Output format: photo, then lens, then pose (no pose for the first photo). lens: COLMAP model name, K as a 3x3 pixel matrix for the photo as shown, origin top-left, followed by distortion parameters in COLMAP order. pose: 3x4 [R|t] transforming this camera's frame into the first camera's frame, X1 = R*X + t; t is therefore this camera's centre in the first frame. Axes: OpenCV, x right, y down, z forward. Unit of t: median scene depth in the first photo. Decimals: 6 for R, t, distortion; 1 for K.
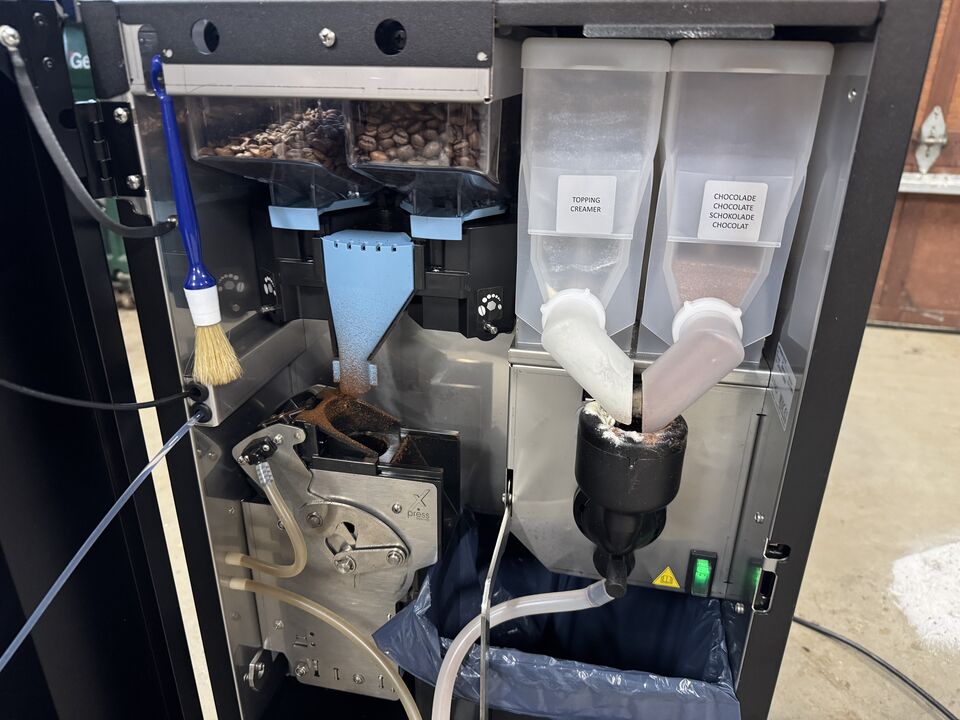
lens RADIAL K [[681.1, 0, 469.4], [0, 681.1, 368.0], [0, 0, 1]] dist [-0.001093, -0.007978]
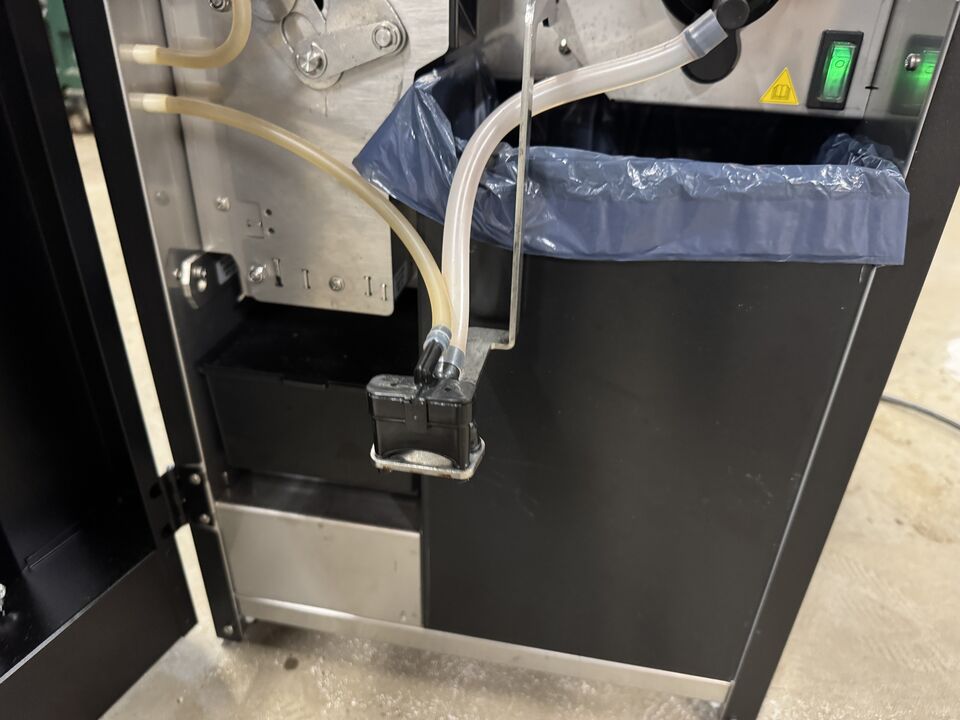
lens RADIAL K [[686.6, 0, 482.2], [0, 686.6, 365.5], [0, 0, 1]] dist [-0.003830, -0.010727]
pose [[0.999401, 0.007884, 0.033711, -0.036503], [-0.011448, 0.994206, 0.106881, 0.542527], [-0.032673, -0.107203, 0.993700, 0.303659]]
